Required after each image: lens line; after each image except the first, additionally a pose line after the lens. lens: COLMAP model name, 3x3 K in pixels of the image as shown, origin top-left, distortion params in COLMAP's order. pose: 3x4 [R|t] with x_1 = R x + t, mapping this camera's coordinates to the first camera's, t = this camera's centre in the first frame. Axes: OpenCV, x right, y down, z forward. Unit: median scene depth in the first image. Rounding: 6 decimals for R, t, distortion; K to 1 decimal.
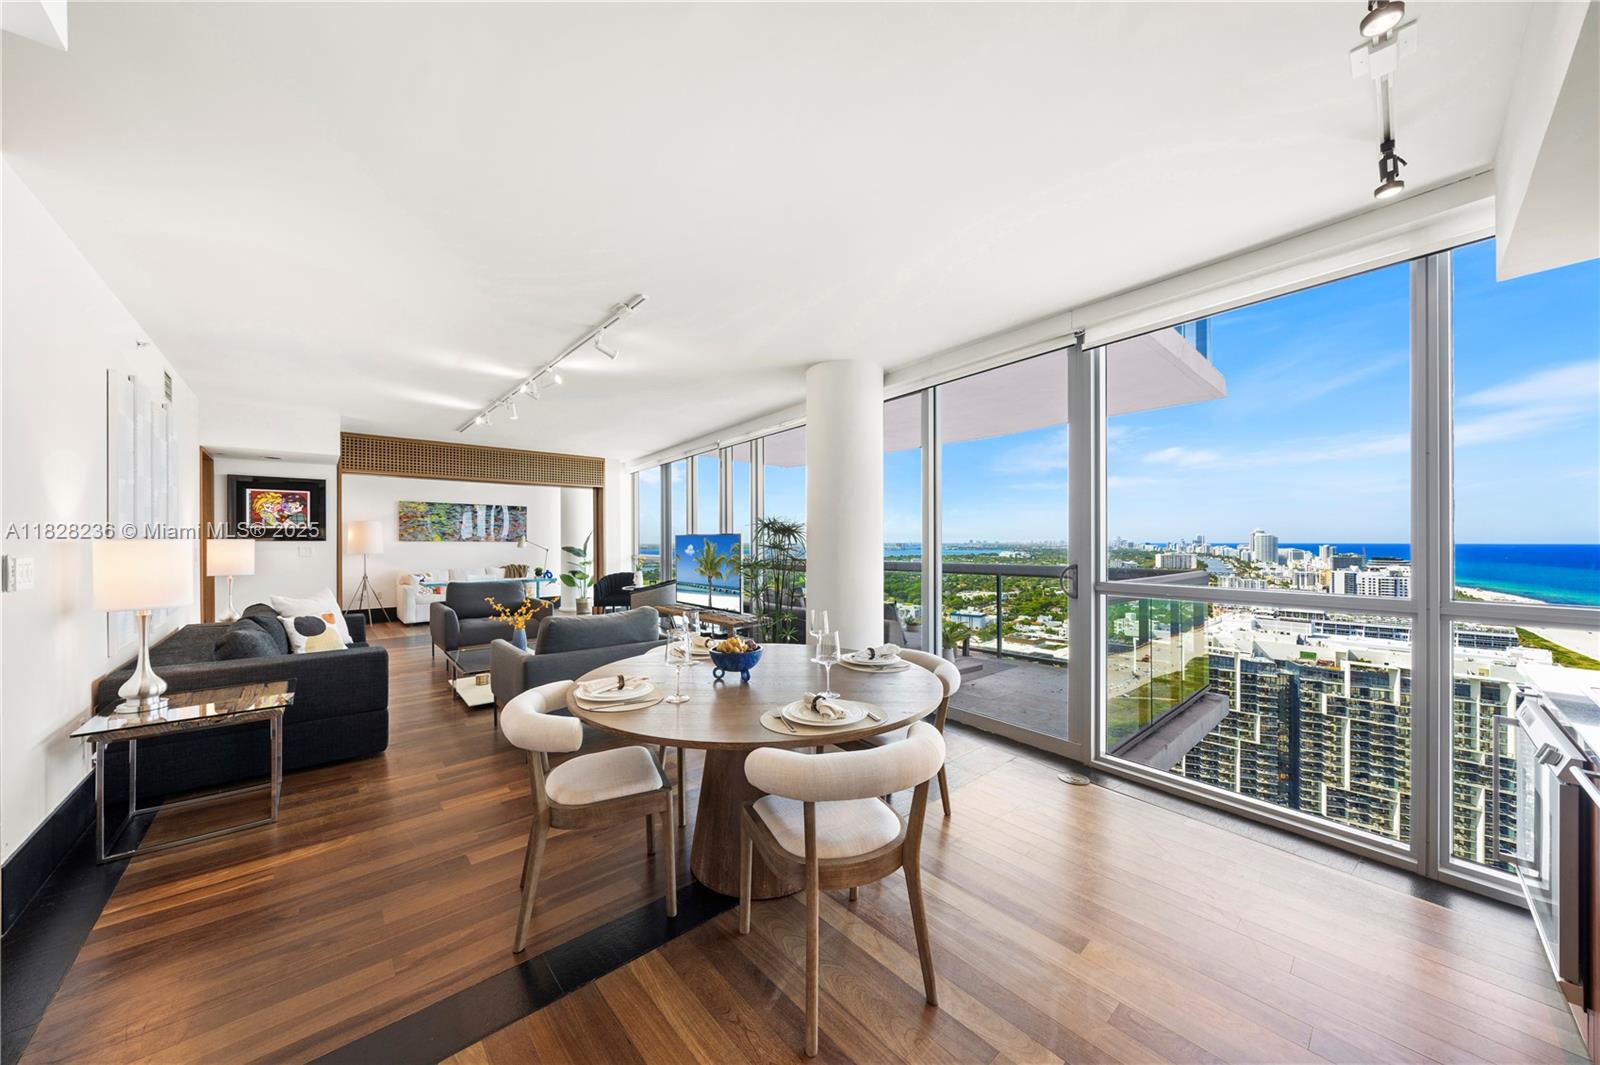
lens RADIAL K [[554.4, 0, 803.7], [0, 554.4, 542.8], [0, 0, 1]] dist [0.010337, 0.000160]
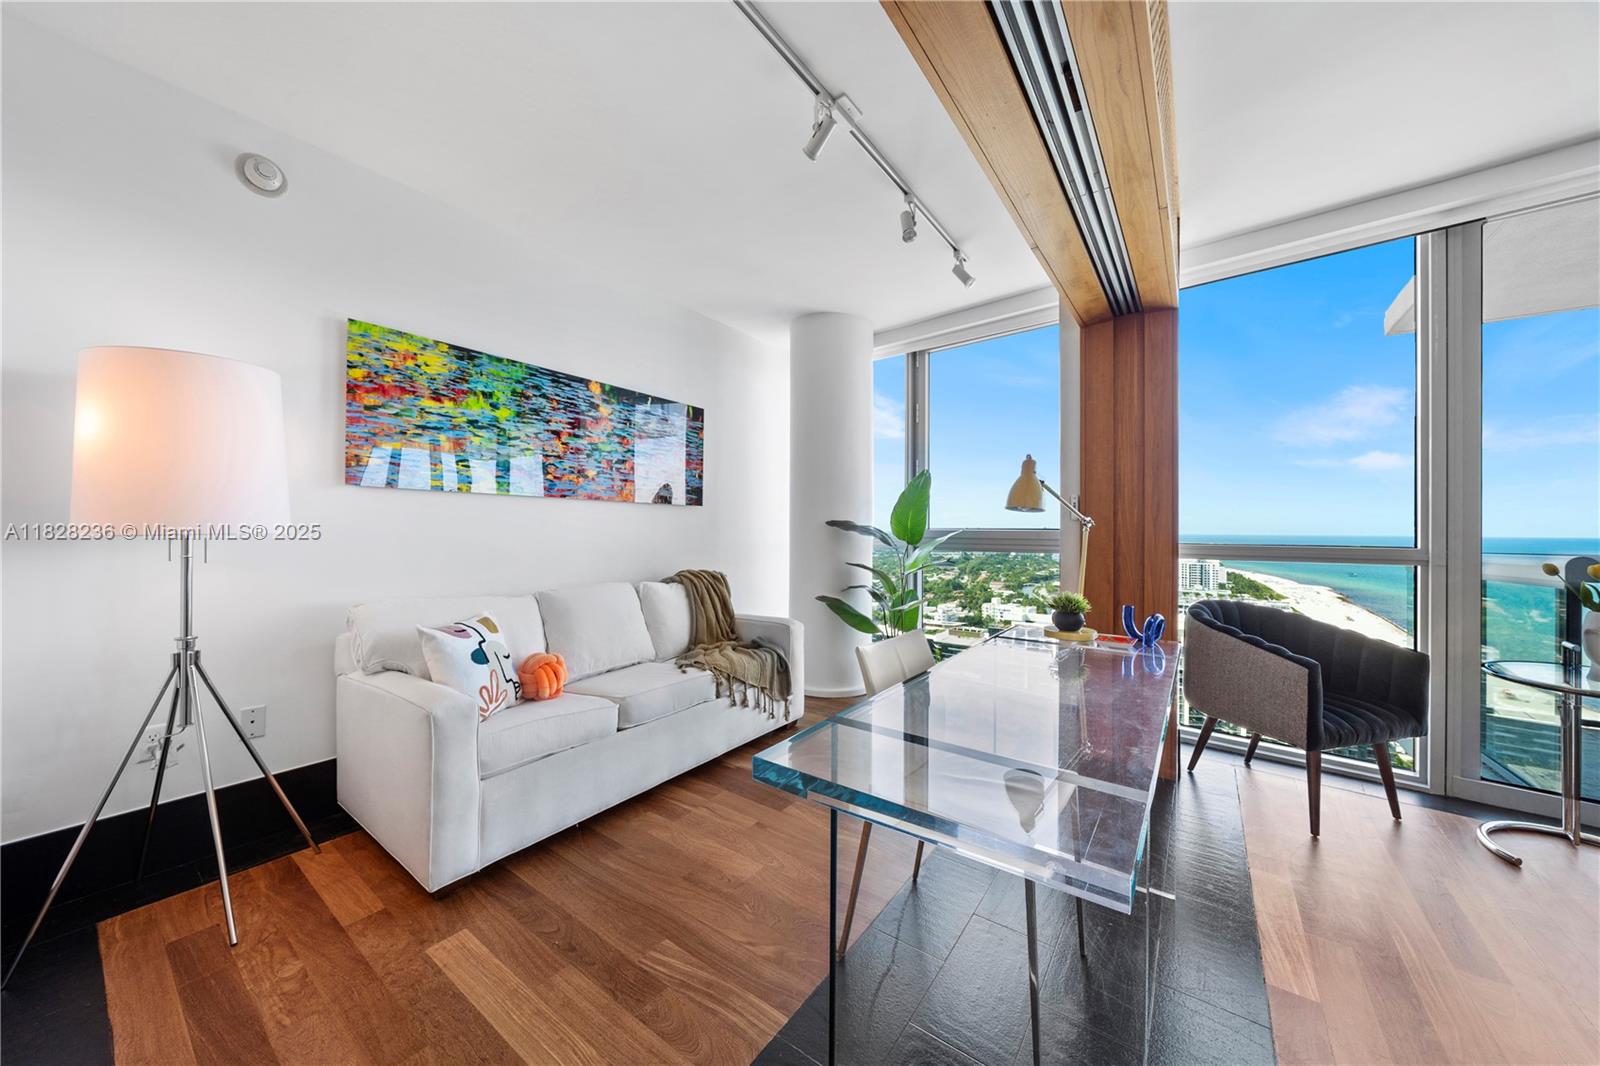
lens RADIAL K [[554.4, 0, 801.8], [0, 554.4, 532.2], [0, 0, 1]] dist [0.010337, 0.000160]
pose [[0.975372, 0.002496, 0.220554, -0.562324], [-0.002398, 0.999997, -0.000712, 0.016612], [-0.220555, 0.000165, 0.975374, 0.691228]]
